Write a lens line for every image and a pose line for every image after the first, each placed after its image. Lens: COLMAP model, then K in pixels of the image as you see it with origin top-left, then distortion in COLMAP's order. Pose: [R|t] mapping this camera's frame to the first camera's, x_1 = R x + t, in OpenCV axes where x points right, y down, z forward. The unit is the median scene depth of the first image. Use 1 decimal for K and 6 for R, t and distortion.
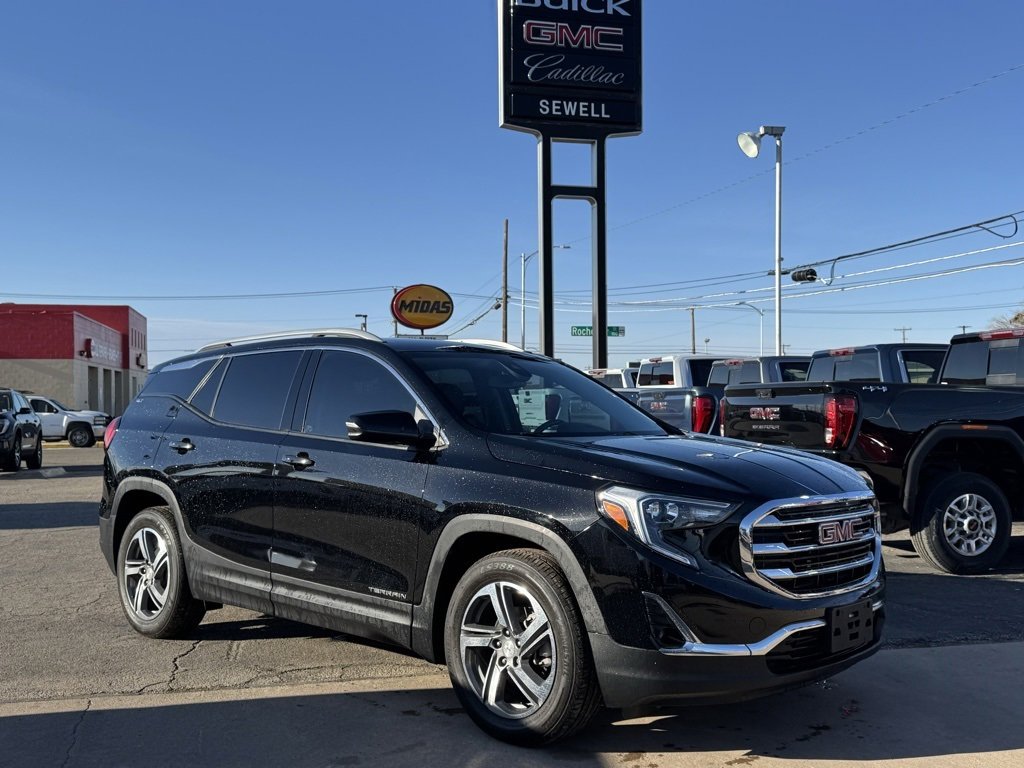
lens RADIAL K [[1071.6, 0, 504.0], [0, 1071.6, 384.6], [0, 0, 1]] dist [0.233334, -0.595913]
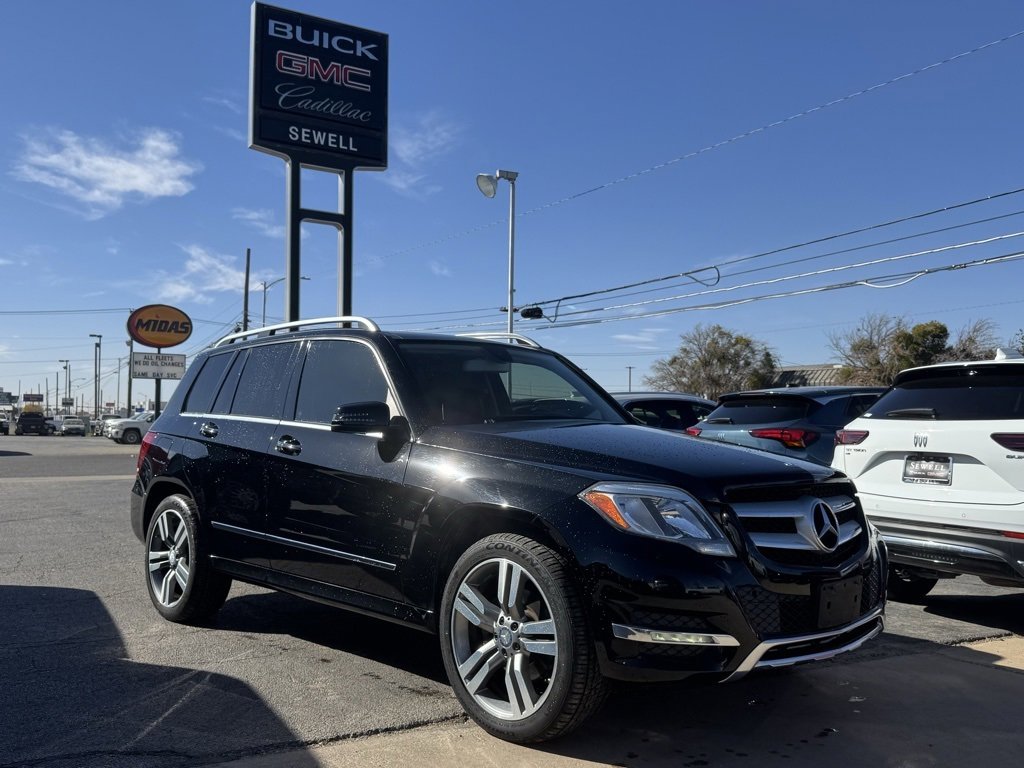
lens RADIAL K [[925.4, 0, 512.0], [0, 925.4, 384.0], [0, 0, 1]] dist [0.158095, -0.355151]
pose [[0.959065, 0.030730, 0.281515, -0.008413], [-0.022503, 0.999221, -0.032411, 0.009251], [-0.282292, 0.024749, 0.959009, 0.081062]]
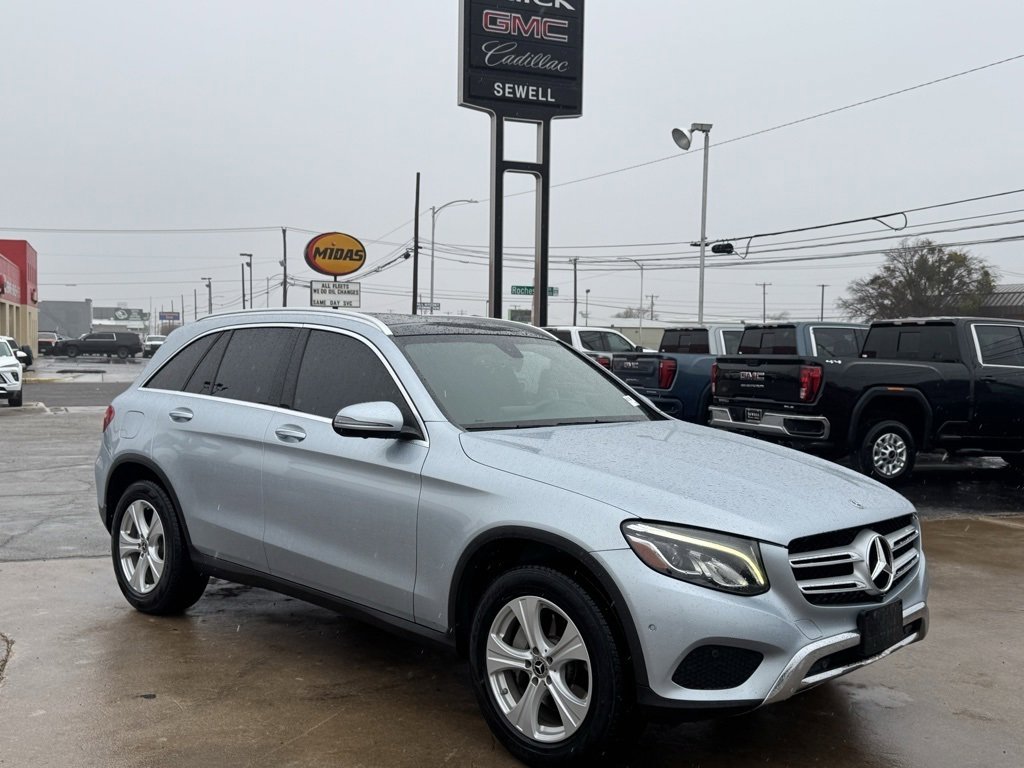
lens RADIAL K [[1078.6, 0, 508.1], [0, 1078.6, 395.4], [0, 0, 1]] dist [0.231507, -0.552745]
pose [[0.990914, 0.016759, 0.133446, -0.097293], [-0.025168, 0.997785, 0.061577, -0.010382], [-0.132119, -0.064376, 0.989141, -0.136748]]
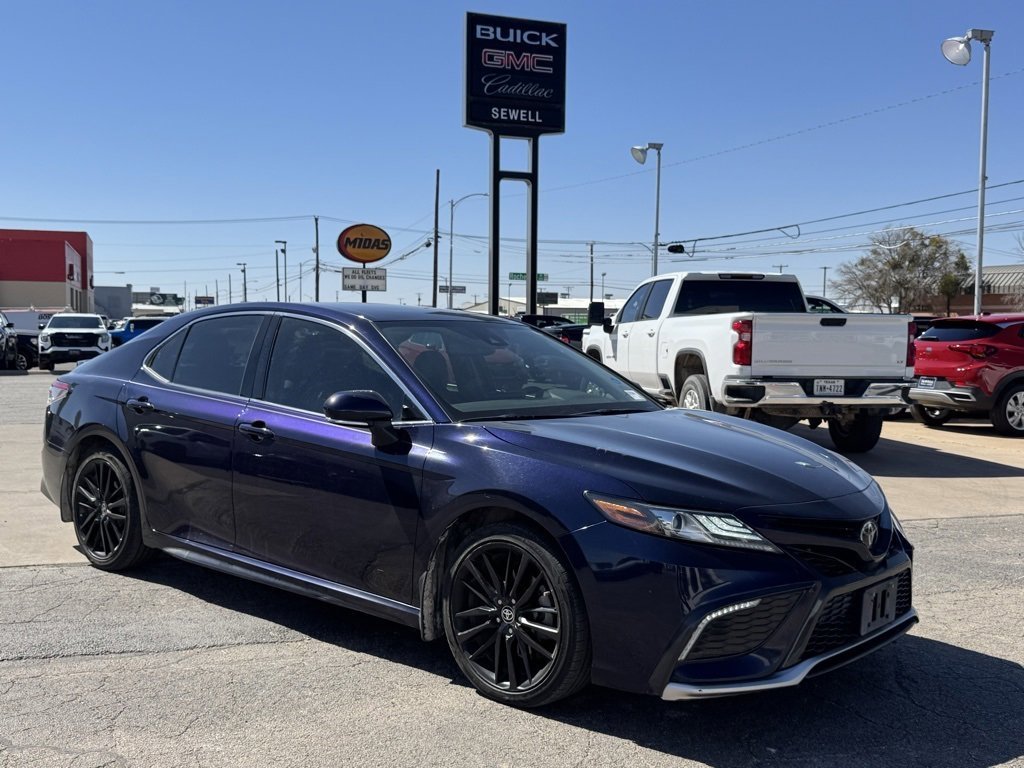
lens RADIAL K [[1097.7, 0, 512.0], [0, 1097.7, 384.0], [0, 0, 1]] dist [0.257351, -0.656841]
pose [[0.994062, 0.012747, 0.108061, -0.088893], [-0.019981, 0.997612, 0.066121, -0.006606], [-0.106960, -0.067887, 0.991943, -0.419198]]
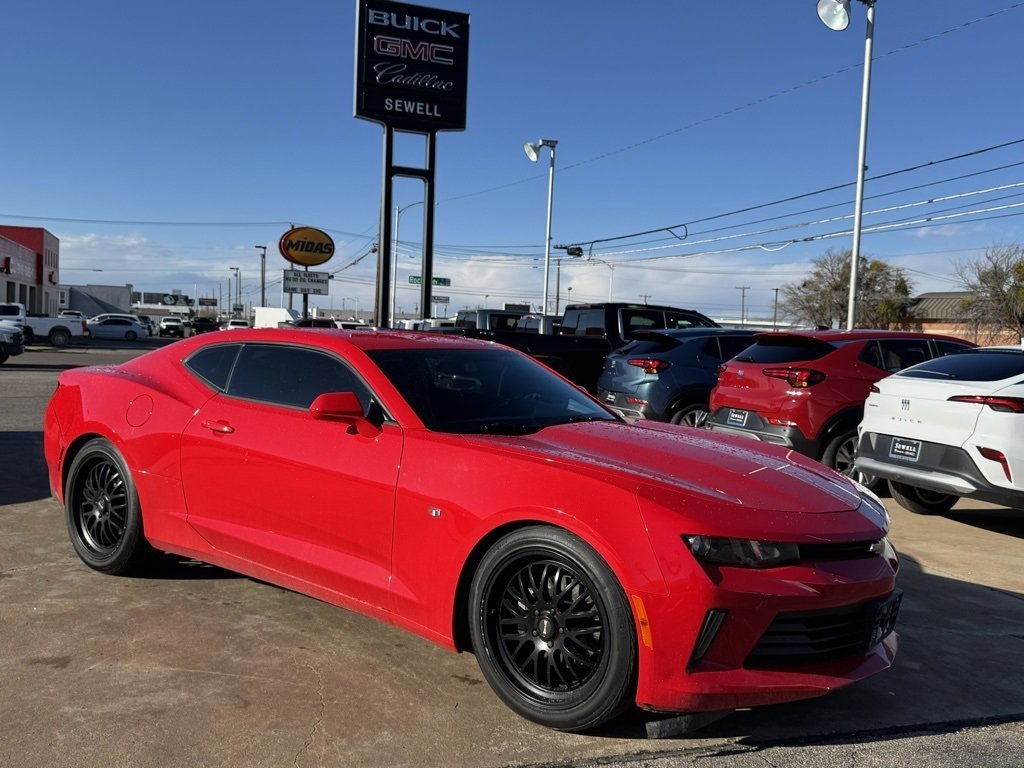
lens RADIAL K [[998.2, 0, 514.6], [0, 998.2, 394.9], [0, 0, 1]] dist [0.198980, -0.438378]
pose [[0.992996, 0.044867, 0.109298, 0.068591], [-0.052894, 0.996024, 0.071689, -0.005501], [-0.105647, -0.076968, 0.991421, -0.235471]]
